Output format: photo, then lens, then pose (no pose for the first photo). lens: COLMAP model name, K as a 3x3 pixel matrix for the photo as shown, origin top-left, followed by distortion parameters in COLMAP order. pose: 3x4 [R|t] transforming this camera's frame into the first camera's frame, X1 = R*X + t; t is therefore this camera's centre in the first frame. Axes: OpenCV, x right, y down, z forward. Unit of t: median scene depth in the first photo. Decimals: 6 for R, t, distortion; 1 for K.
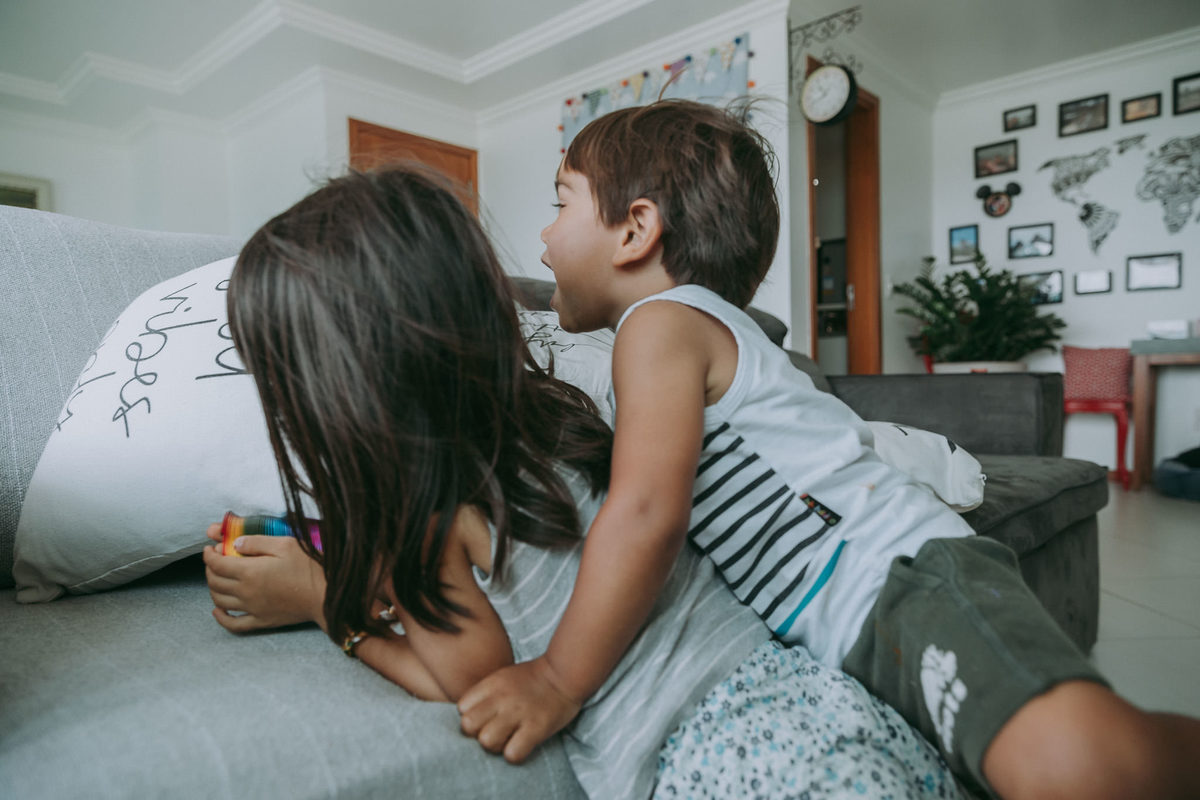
lens RADIAL K [[802.9, 0, 601.3], [0, 802.9, 422.0], [0, 0, 1]] dist [0.004900, 0.000488]
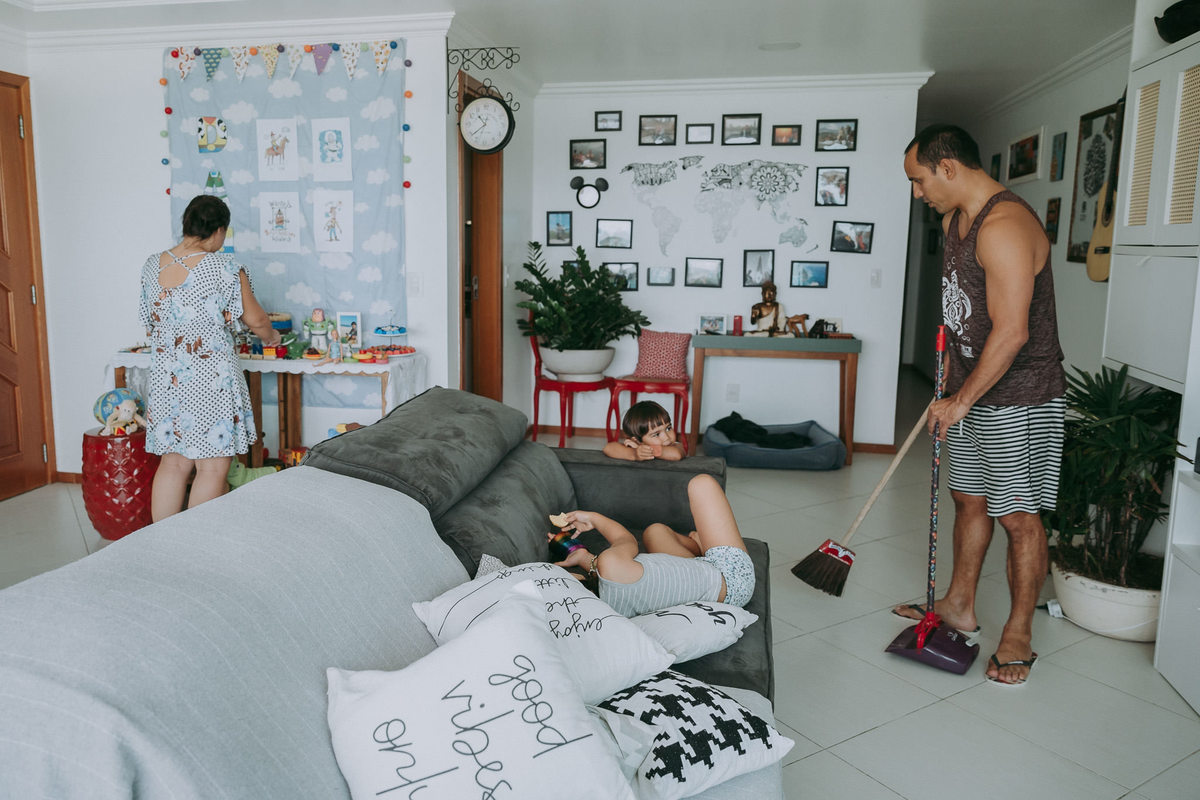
lens RADIAL K [[893.7, 0, 600.0], [0, 893.7, 400.0], [0, 0, 1]] dist [0.006117, 0.002970]
pose [[0.847128, -0.039603, 0.529912, -0.166138], [-0.011294, 0.995652, 0.092465, -0.119148], [-0.531270, -0.084315, 0.842997, -0.063970]]
